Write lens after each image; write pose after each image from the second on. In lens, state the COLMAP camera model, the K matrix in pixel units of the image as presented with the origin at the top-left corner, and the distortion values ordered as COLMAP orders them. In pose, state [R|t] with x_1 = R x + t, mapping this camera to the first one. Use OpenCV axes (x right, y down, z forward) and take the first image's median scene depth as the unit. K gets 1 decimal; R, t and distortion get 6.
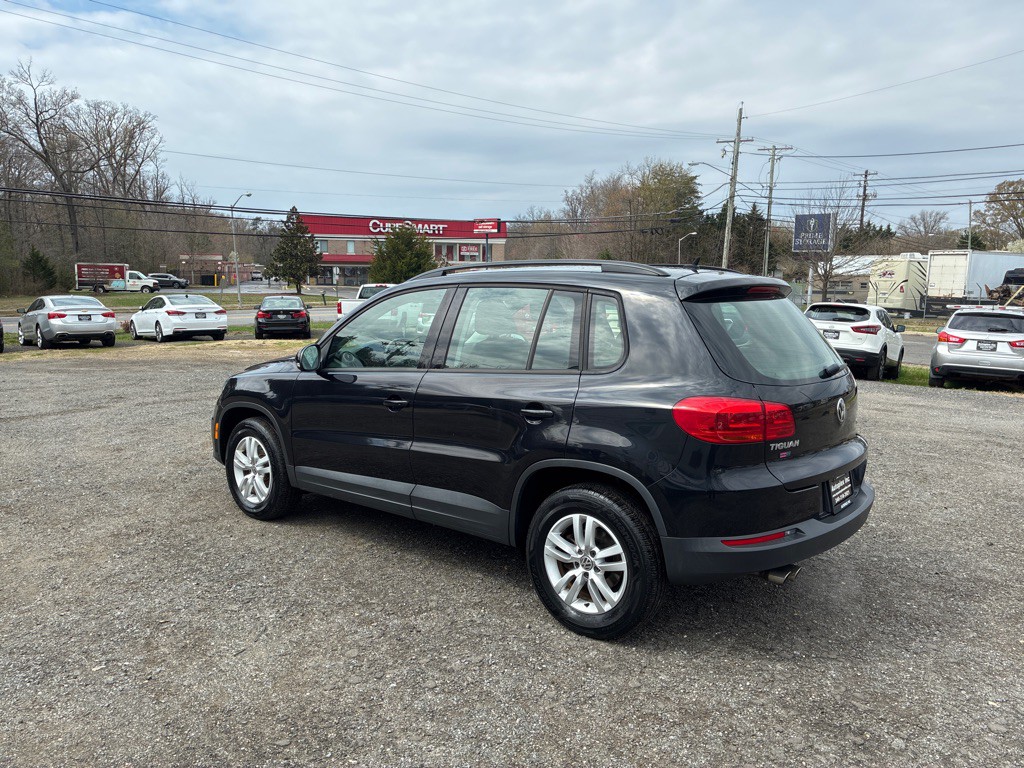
lens RADIAL K [[772.4, 0, 515.9], [0, 772.4, 366.7], [0, 0, 1]] dist [0.041987, -0.049211]
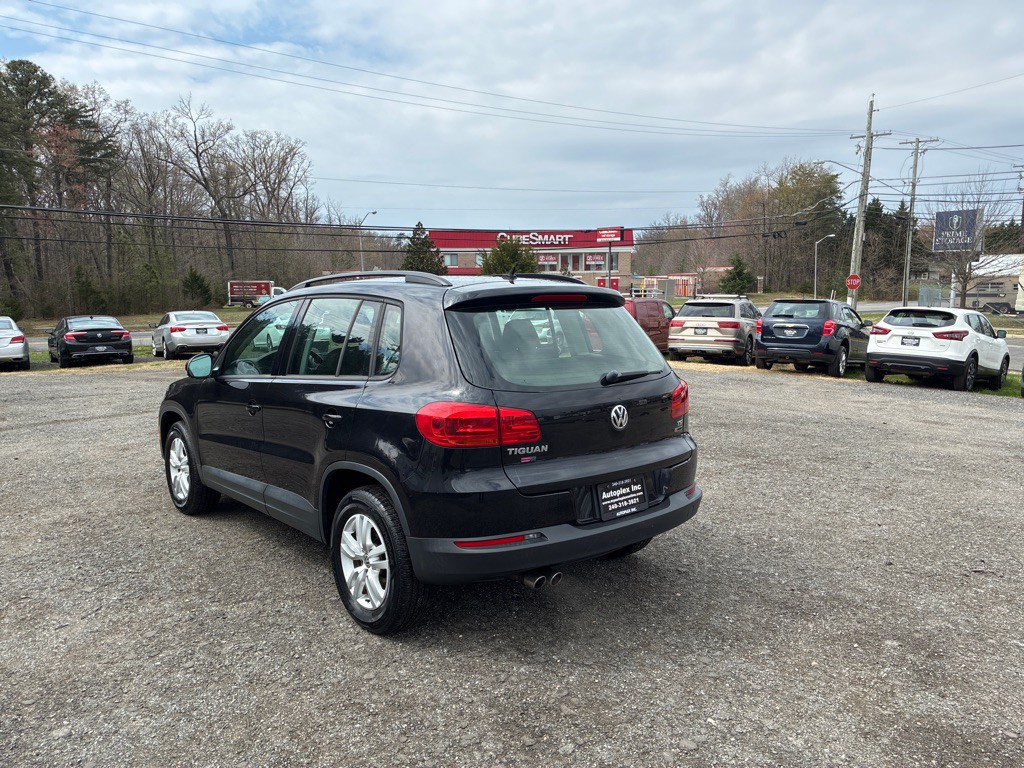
lens RADIAL K [[772.4, 0, 518.2], [0, 772.4, 384.0], [0, 0, 1]] dist [0.041987, -0.049211]
pose [[0.984976, 0.002047, -0.172679, 0.074728], [-0.000423, 0.999955, 0.009440, 0.000728], [0.172691, -0.009225, 0.984933, 0.001039]]
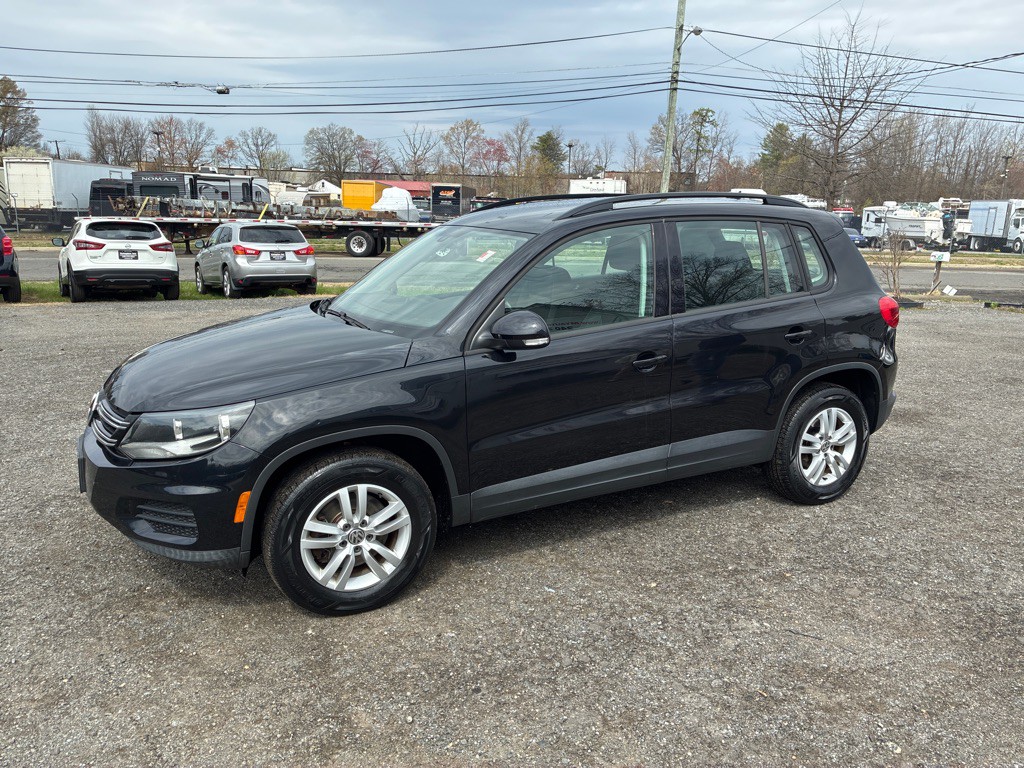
lens RADIAL K [[772.4, 0, 520.6], [0, 772.4, 375.3], [0, 0, 1]] dist [0.041987, -0.049211]
pose [[0.394259, -0.208239, 0.895096, -0.187570], [0.094781, 0.978009, 0.185780, -0.021143], [-0.914099, 0.011592, 0.405326, 0.149192]]
